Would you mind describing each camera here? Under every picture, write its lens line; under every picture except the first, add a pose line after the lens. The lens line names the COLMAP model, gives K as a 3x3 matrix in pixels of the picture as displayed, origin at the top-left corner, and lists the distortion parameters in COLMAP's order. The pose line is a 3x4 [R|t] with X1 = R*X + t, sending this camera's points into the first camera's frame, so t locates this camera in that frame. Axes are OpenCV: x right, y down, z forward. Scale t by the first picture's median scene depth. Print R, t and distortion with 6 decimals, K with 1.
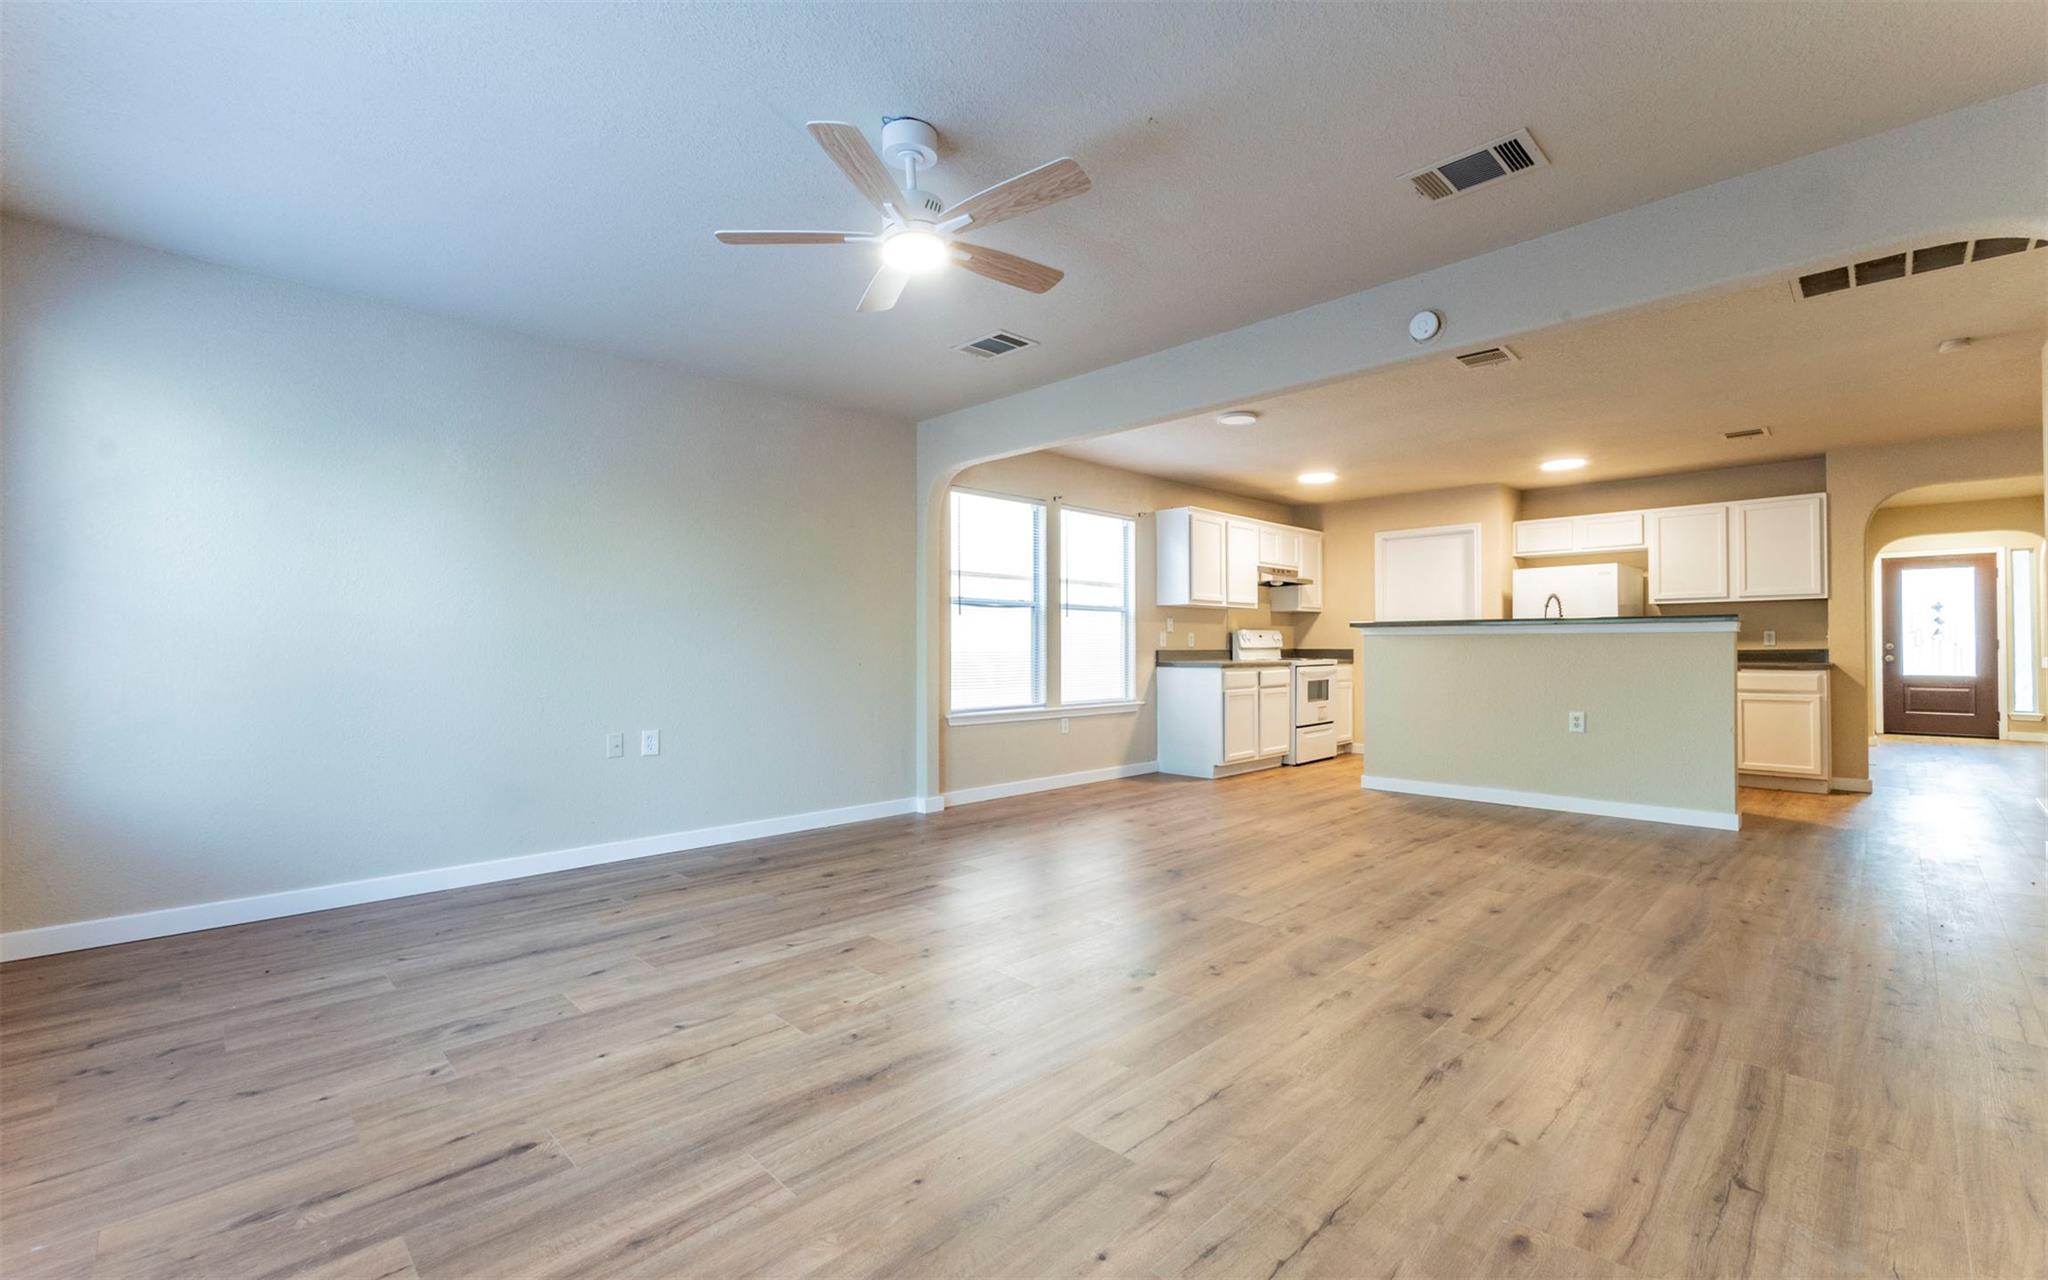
lens RADIAL K [[884.8, 0, 1026.8], [0, 884.8, 654.6], [0, 0, 1]] dist [-0.014214, 0.000223]
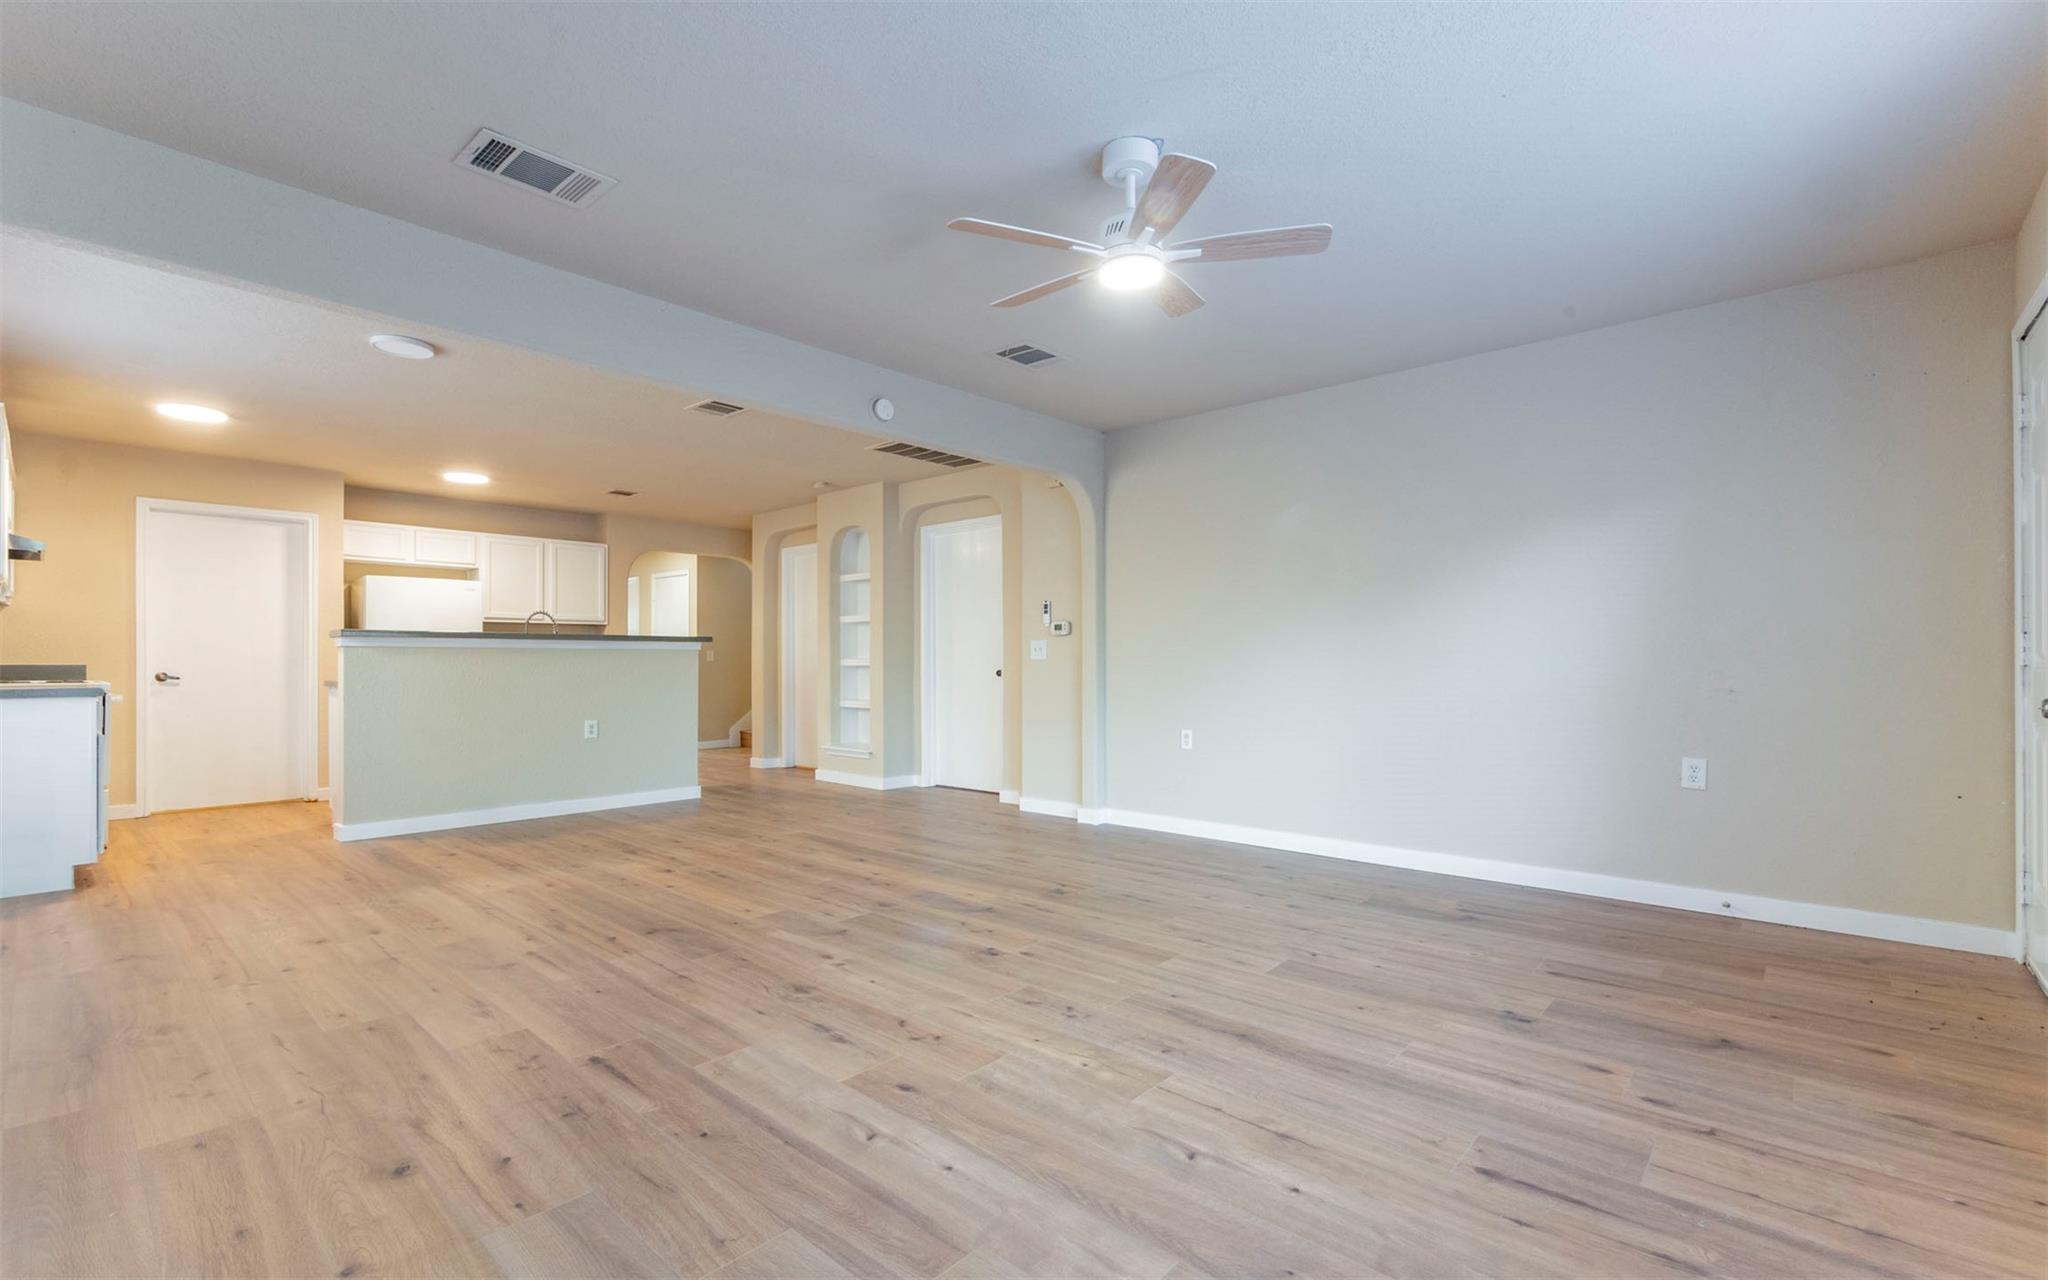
lens RADIAL K [[884.8, 0, 1026.8], [0, 884.8, 654.6], [0, 0, 1]] dist [-0.014214, 0.000223]
pose [[-0.062669, 0.006784, 0.998011, -0.849478], [0.012279, 0.999906, -0.006026, -0.004990], [-0.997959, 0.011877, -0.062746, 0.878035]]
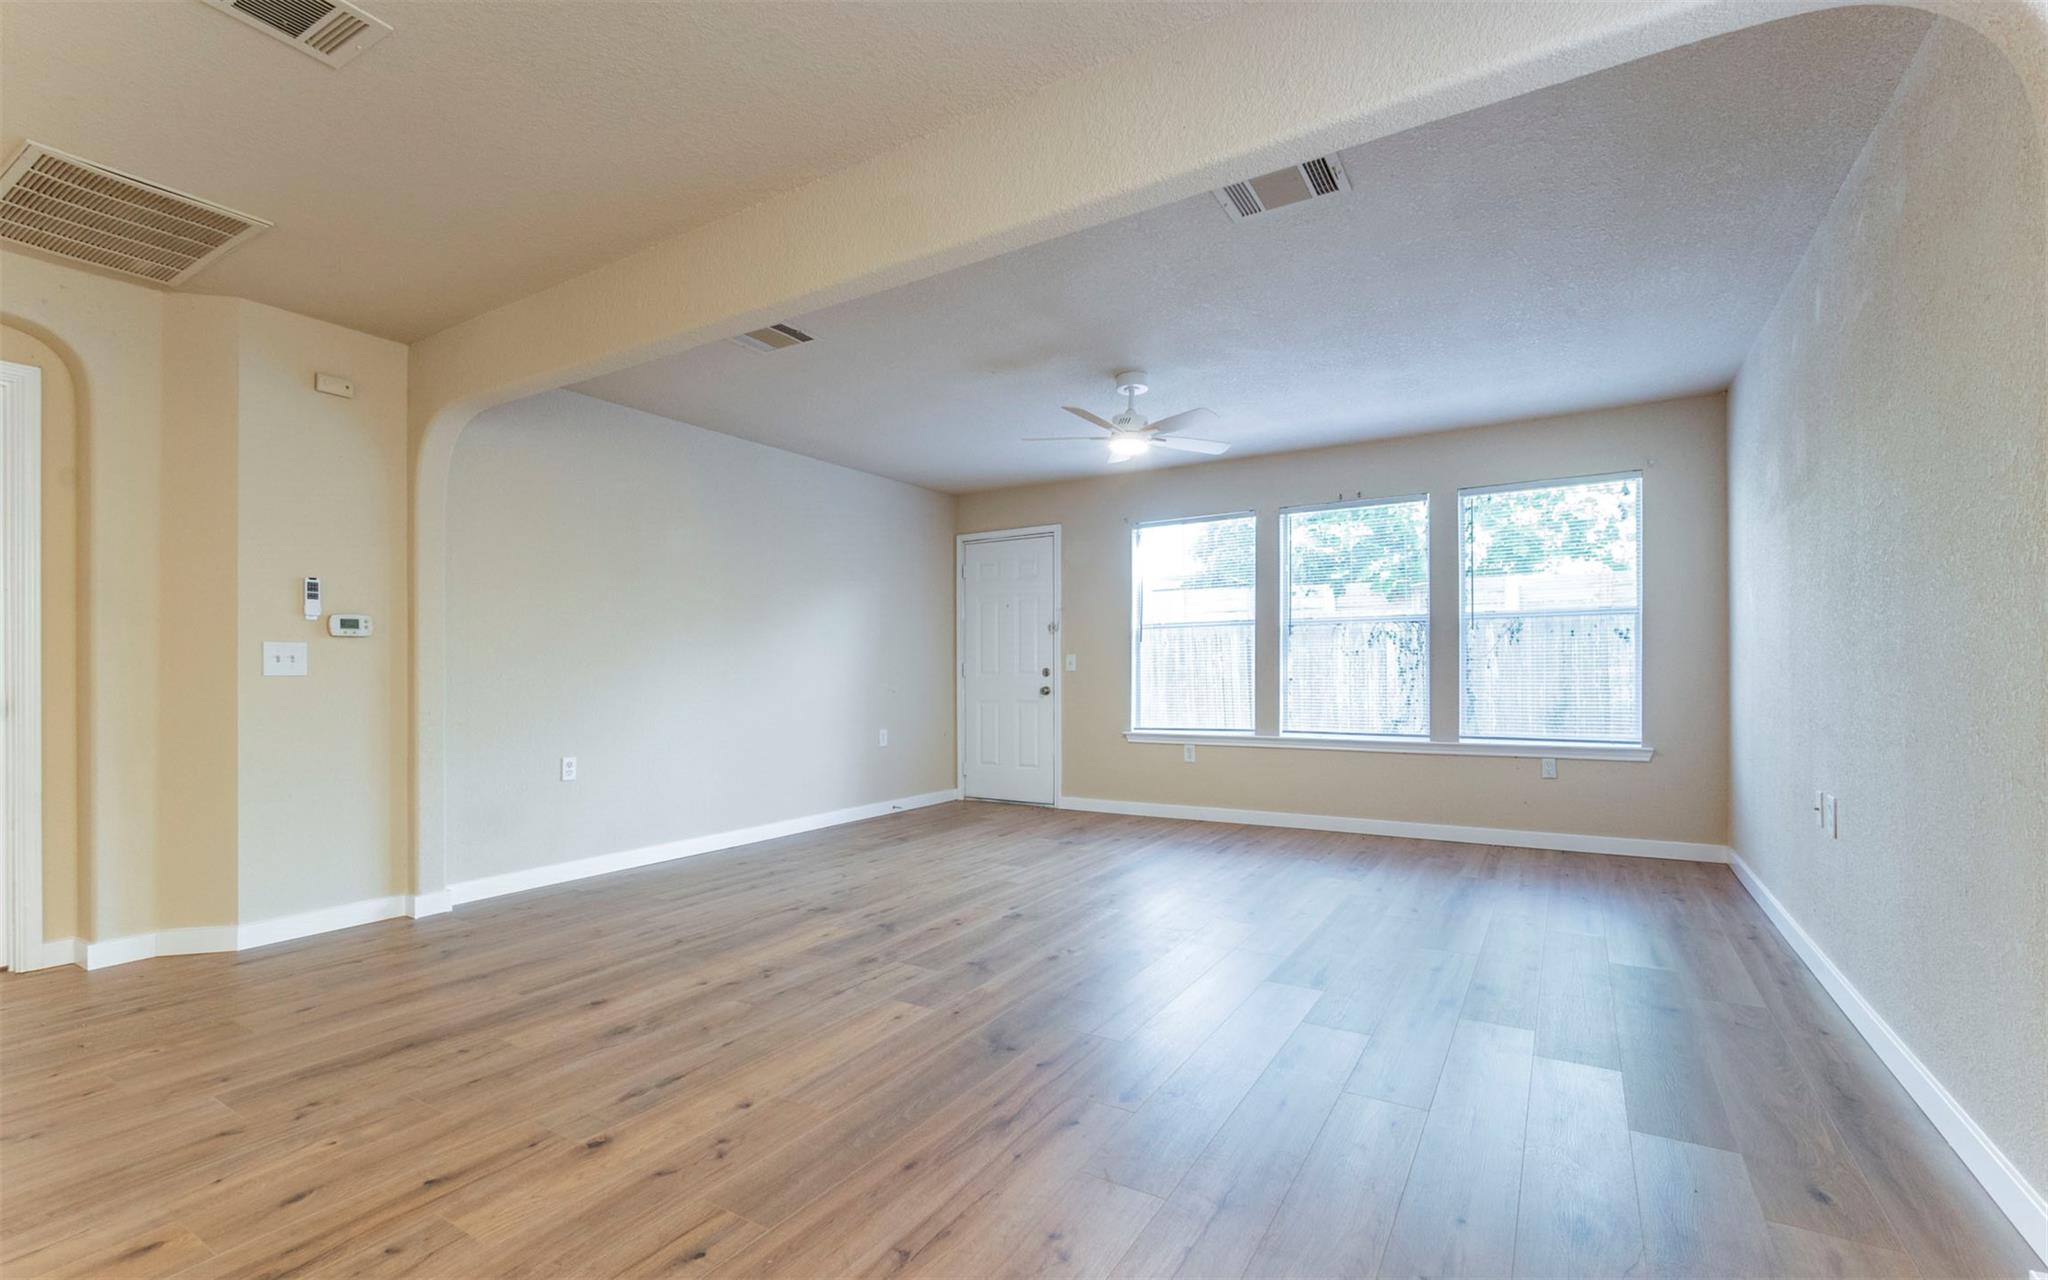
lens RADIAL K [[884.8, 0, 1026.8], [0, 884.8, 654.6], [0, 0, 1]] dist [-0.014214, 0.000223]
pose [[-0.971940, 0.004750, -0.235183, 0.359489], [0.007573, 0.999910, -0.011103, -0.012394], [0.235109, -0.012573, -0.971888, 1.973398]]
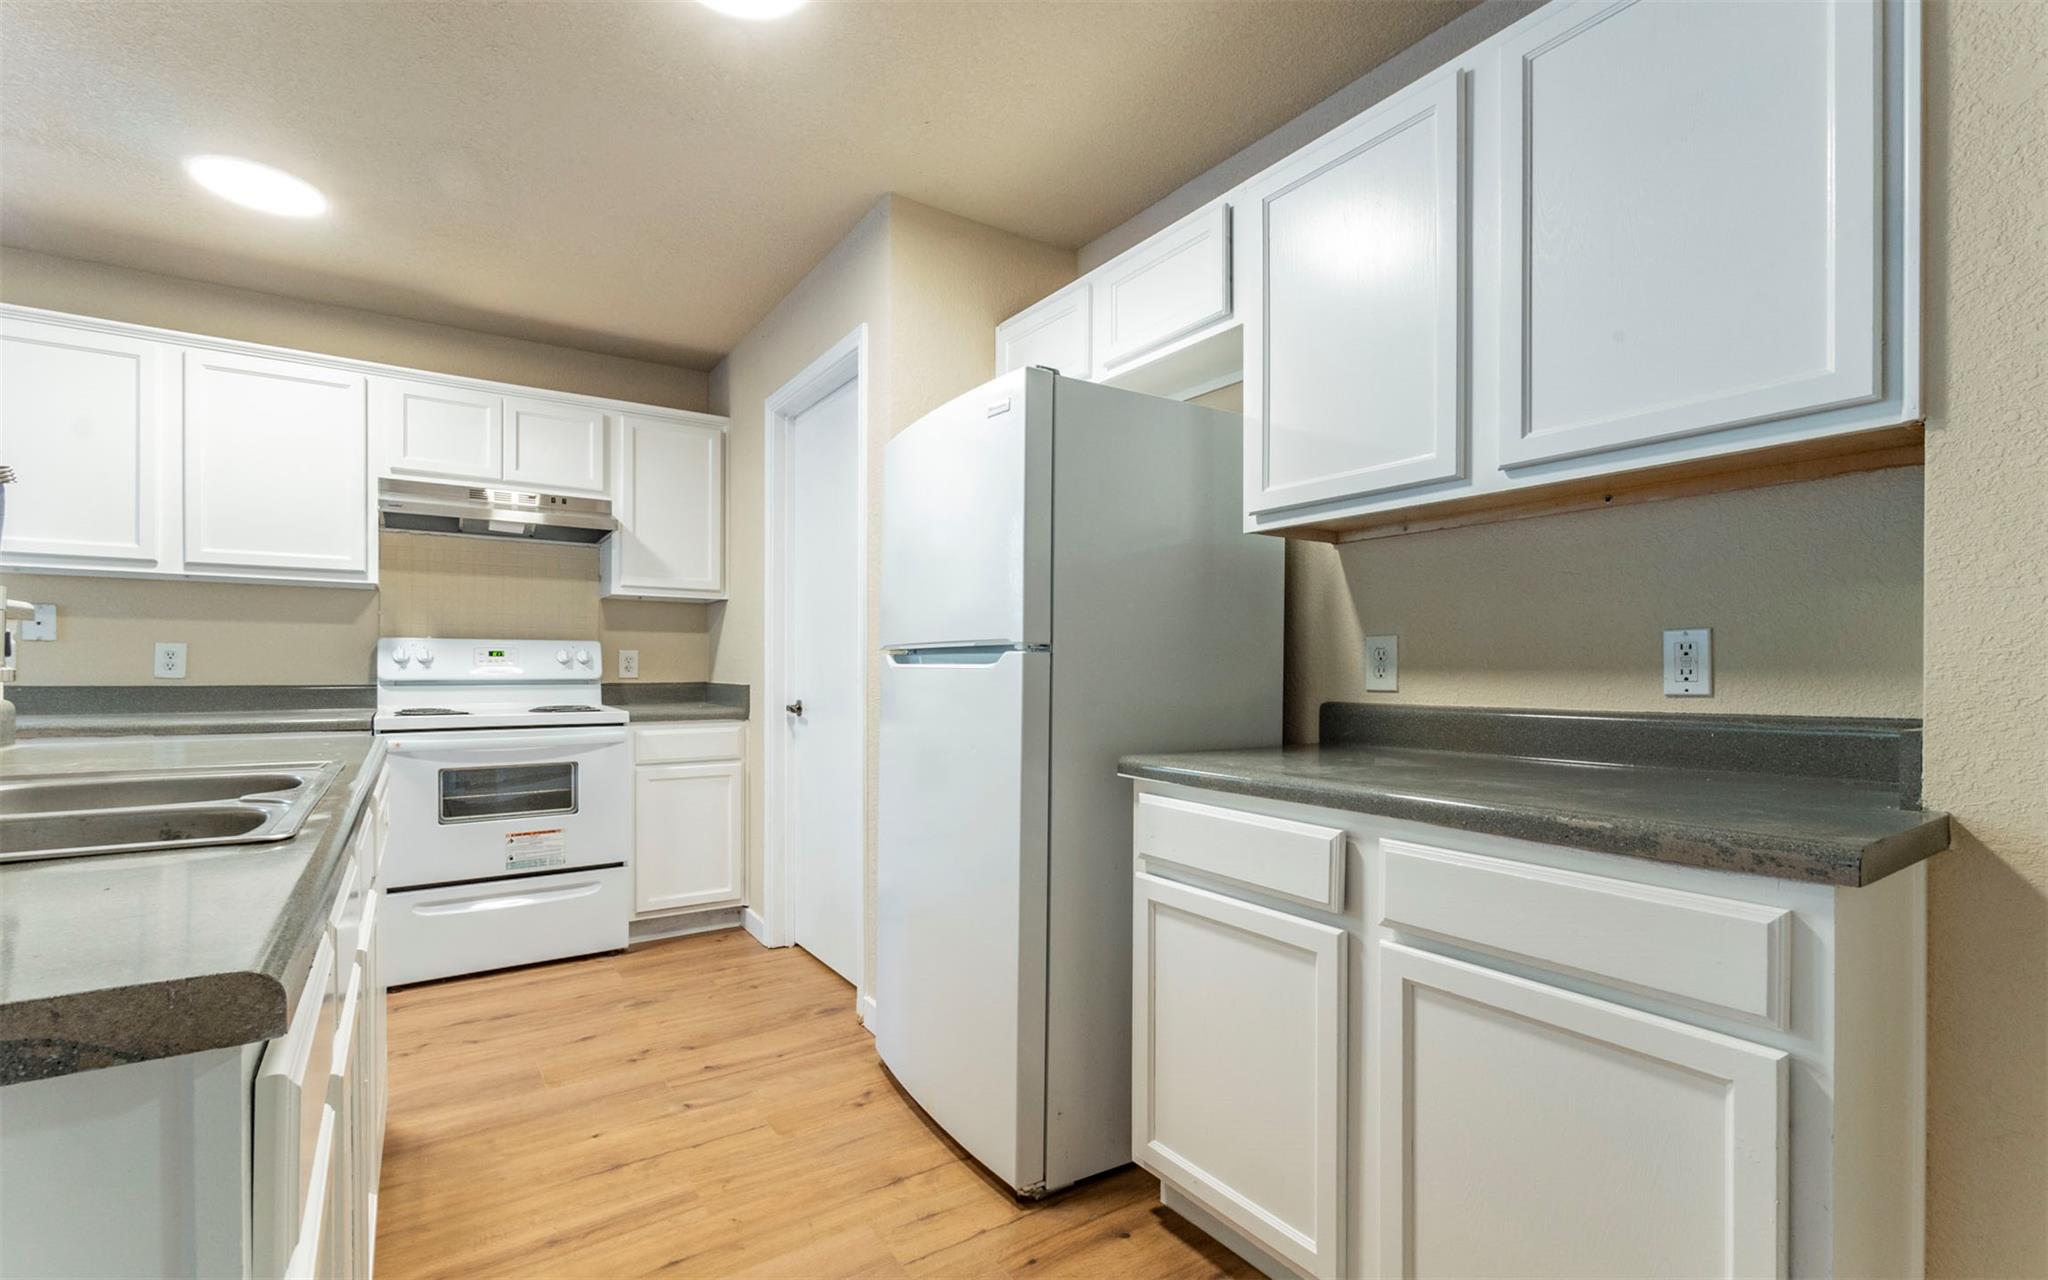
lens RADIAL K [[920.1, 0, 1087.4], [0, 920.1, 649.1], [0, 0, 1]] dist [0.002797, 0.000409]
pose [[0.986901, 0.003688, -0.161286, 1.534793], [-0.009457, 0.999342, -0.035018, -0.026091], [0.161050, 0.036085, 0.986286, 1.554407]]
